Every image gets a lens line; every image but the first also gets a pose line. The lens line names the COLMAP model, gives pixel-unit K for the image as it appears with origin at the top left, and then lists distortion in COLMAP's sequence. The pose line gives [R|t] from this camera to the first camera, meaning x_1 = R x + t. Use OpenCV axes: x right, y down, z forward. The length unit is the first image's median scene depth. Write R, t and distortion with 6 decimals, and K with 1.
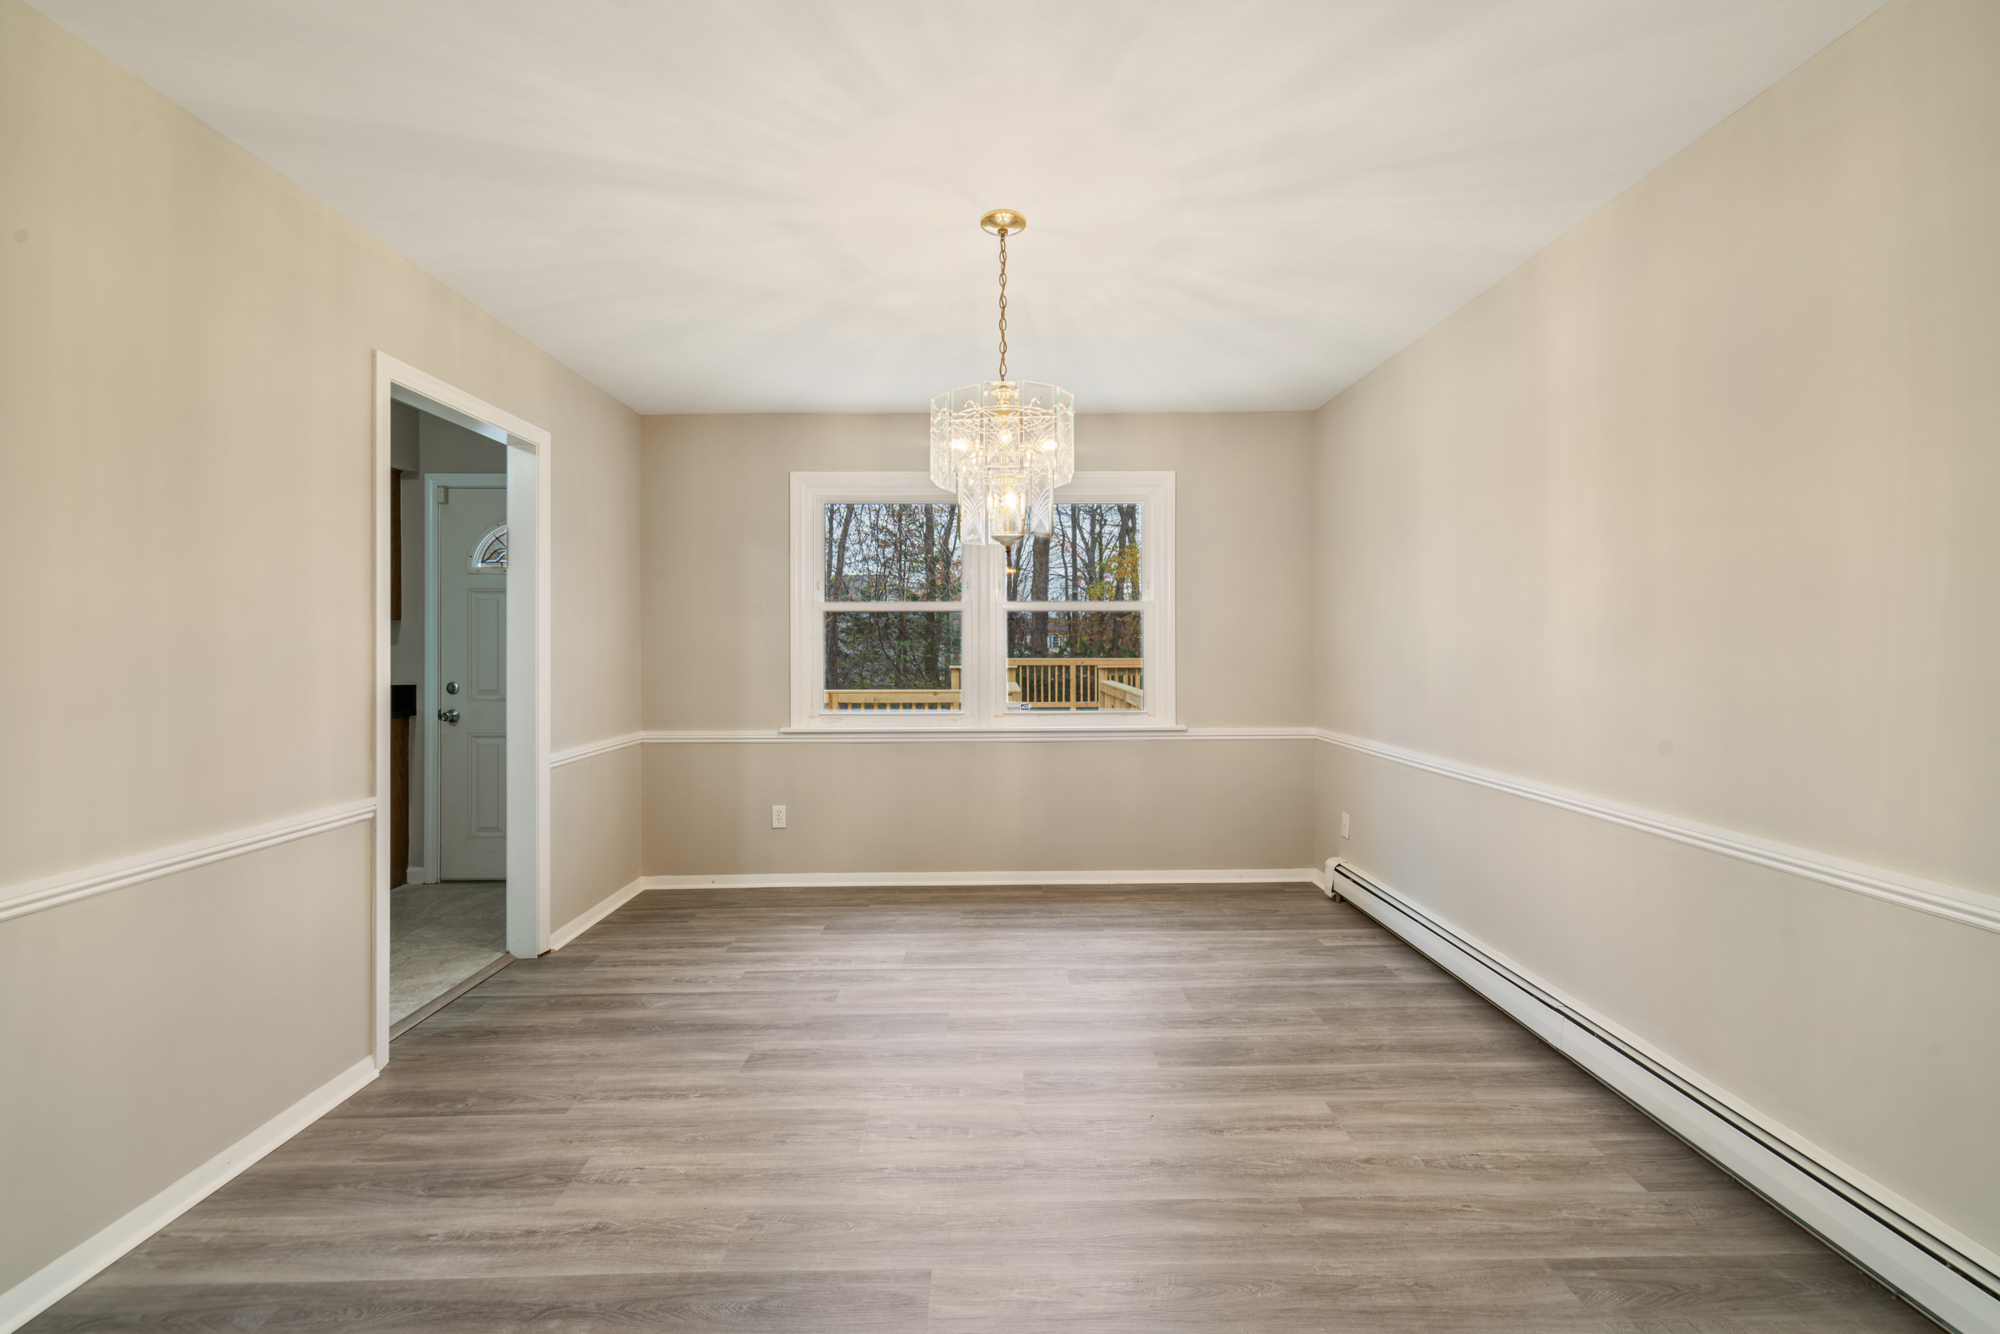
lens RADIAL K [[787.5, 0, 1009.3], [0, 787.5, 645.6], [0, 0, 1]] dist [-0.004080, 0.002107]
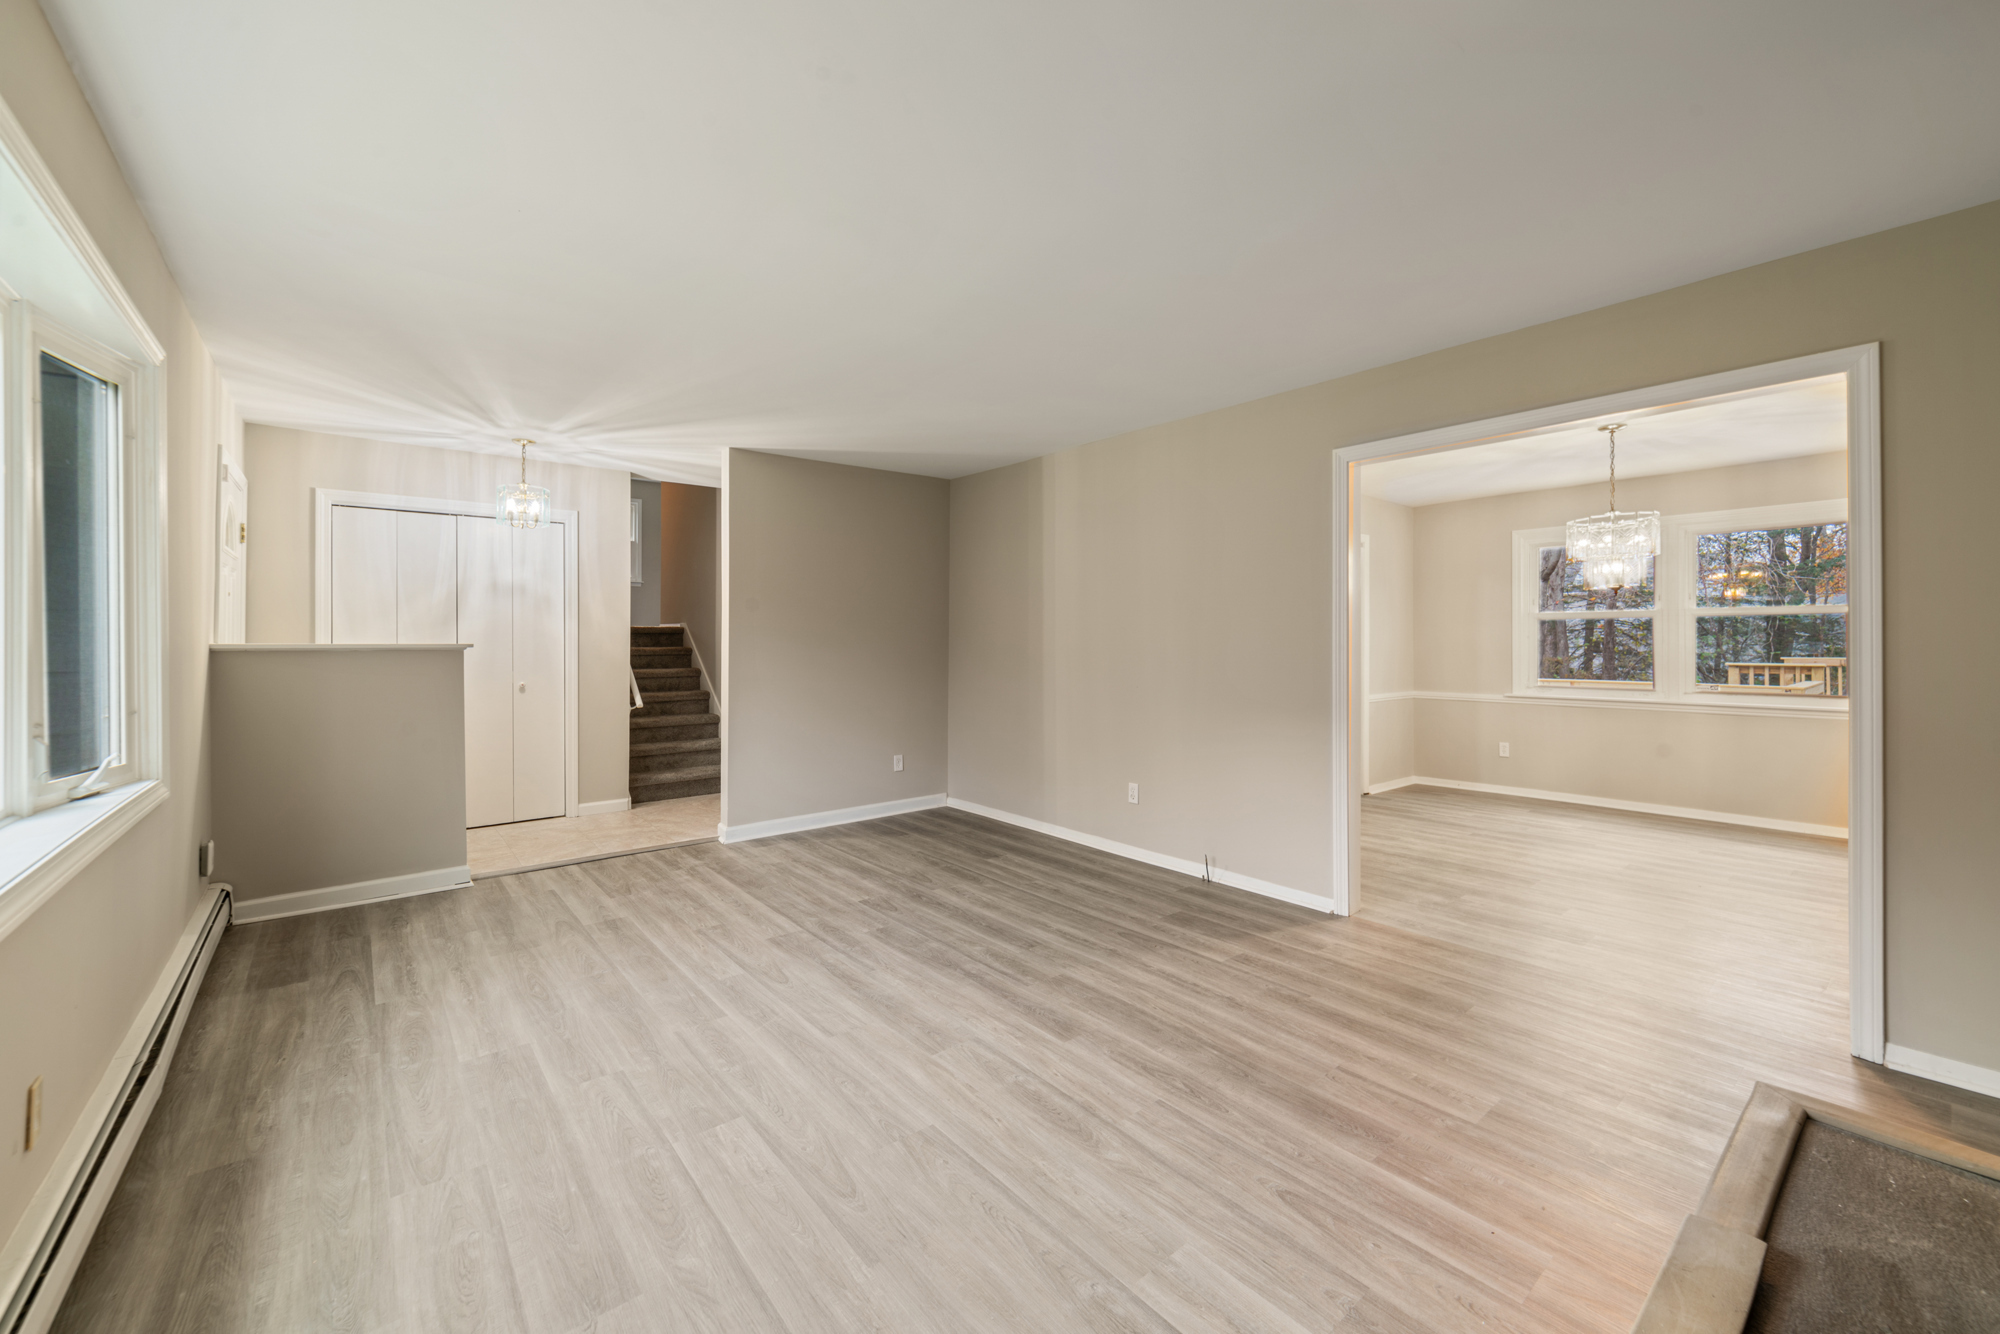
lens RADIAL K [[787.5, 0, 992.3], [0, 787.5, 645.4], [0, 0, 1]] dist [-0.004080, 0.002107]
pose [[0.613522, 0.002774, -0.789673, 0.472291], [-0.000449, 0.999995, 0.003164, 0.003859], [0.789677, -0.001586, 0.613520, -1.139433]]
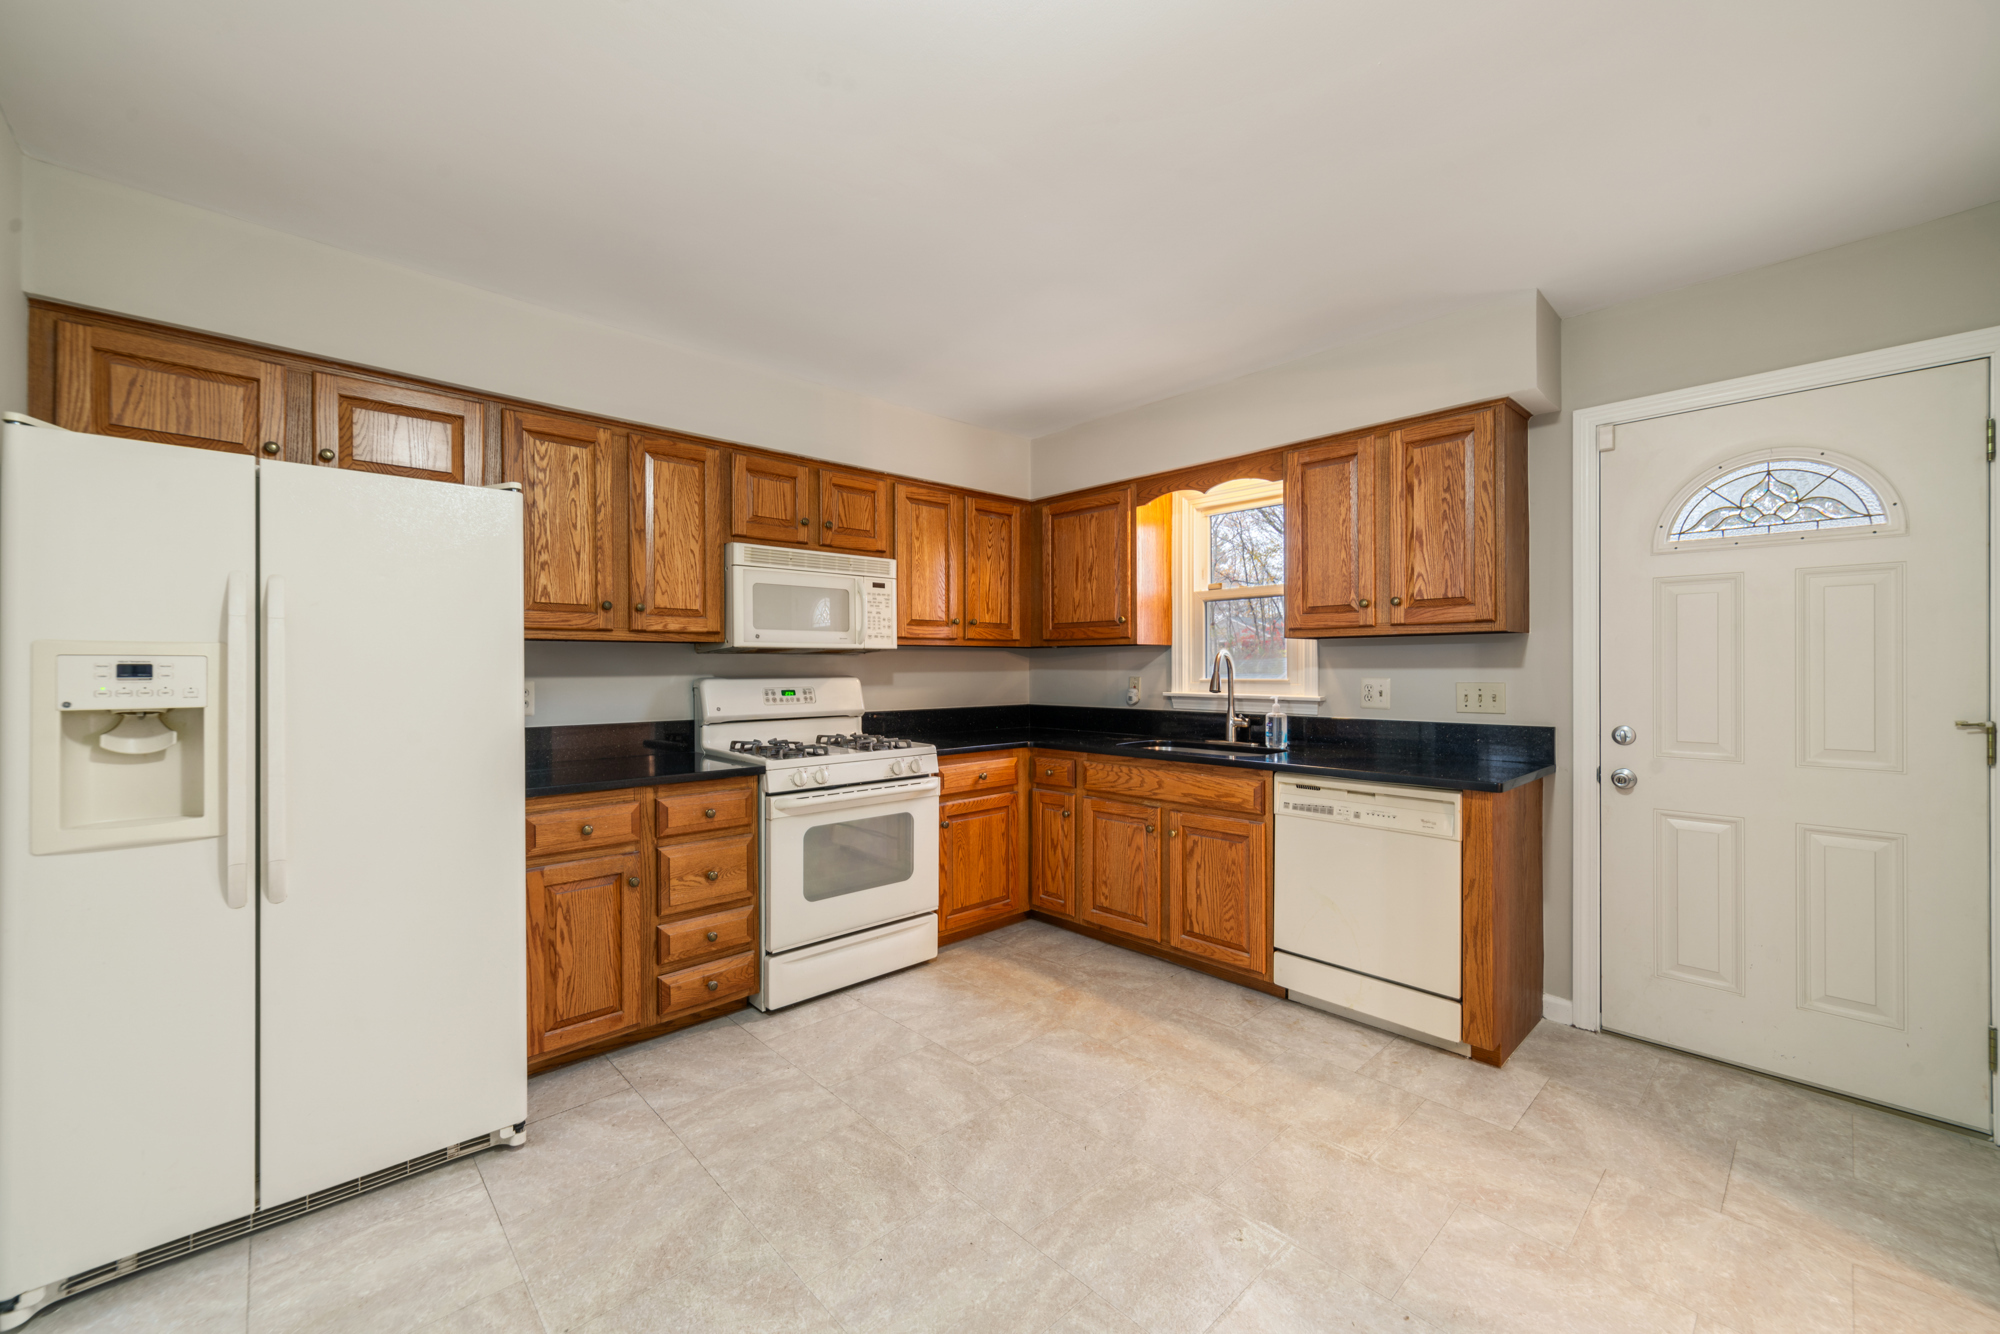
lens RADIAL K [[787.5, 0, 998.6], [0, 787.5, 664.1], [0, 0, 1]] dist [-0.004080, 0.002107]
pose [[0.668614, -0.005150, -0.743592, -0.826296], [0.002685, 0.999986, -0.004511, -0.004694], [0.743605, 0.001019, 0.668619, 0.273449]]
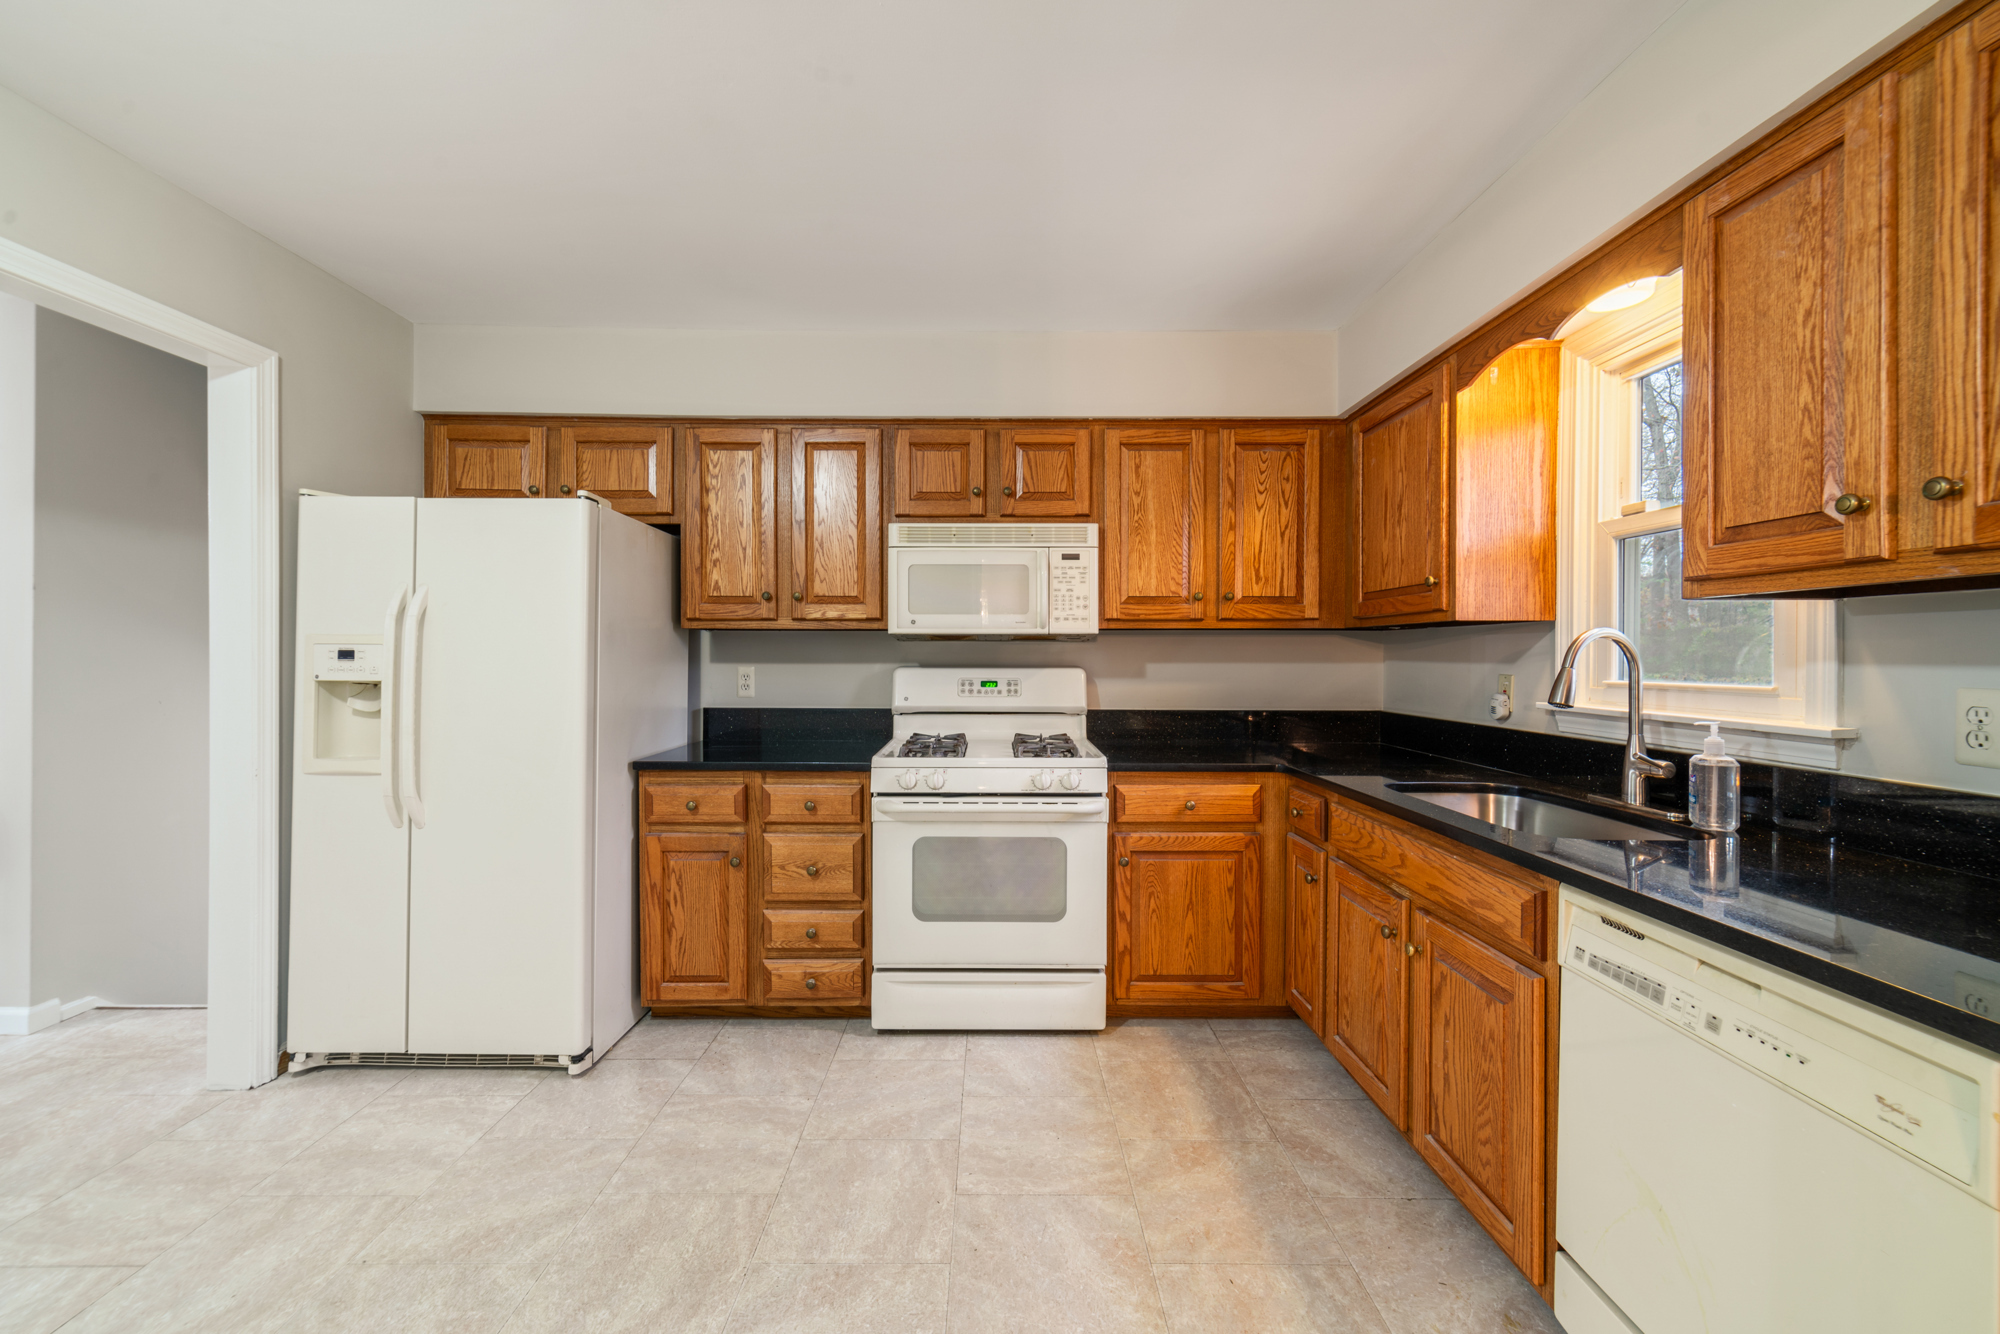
lens RADIAL K [[787.5, 0, 991.0], [0, 787.5, 657.2], [0, 0, 1]] dist [-0.004080, 0.002107]
pose [[-0.018431, 0.001056, -0.999830, -0.849489], [-0.004405, 0.999990, 0.001137, -0.005235], [0.999820, 0.004425, -0.018426, 0.875882]]
